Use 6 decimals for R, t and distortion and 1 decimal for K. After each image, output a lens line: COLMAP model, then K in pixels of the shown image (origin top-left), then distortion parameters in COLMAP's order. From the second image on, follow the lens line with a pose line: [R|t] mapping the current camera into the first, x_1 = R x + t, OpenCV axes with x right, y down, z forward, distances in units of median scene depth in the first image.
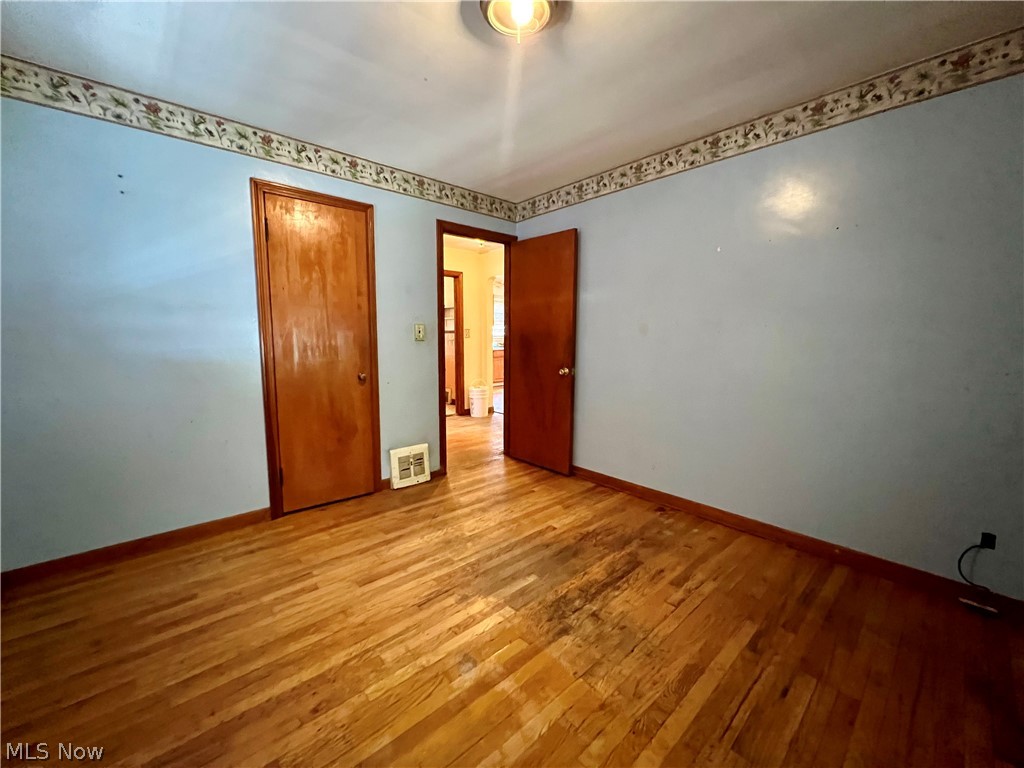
lens RADIAL K [[410.1, 0, 513.3], [0, 410.1, 382.5], [0, 0, 1]] dist [-0.003094, 0.001244]
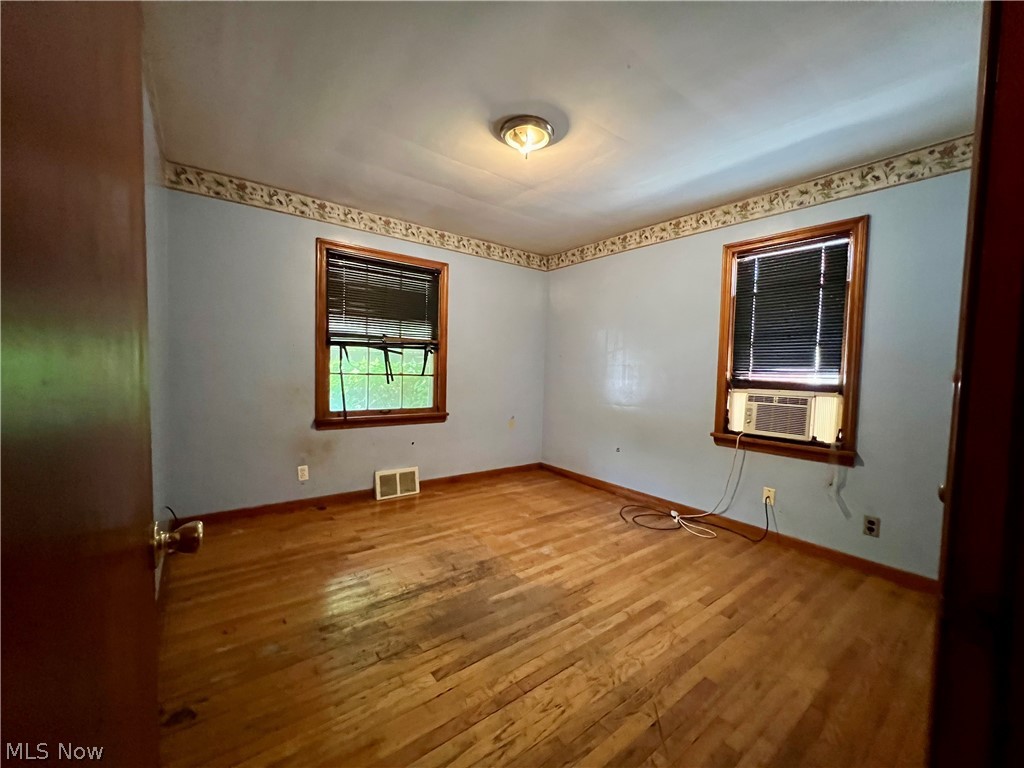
lens RADIAL K [[410.1, 0, 511.5], [0, 410.1, 383.4], [0, 0, 1]] dist [-0.003094, 0.001244]
pose [[-0.996570, -0.031899, 0.076360, -0.055206], [-0.019030, 0.986331, 0.163671, -0.207588], [-0.080537, 0.161657, -0.983555, 1.881004]]
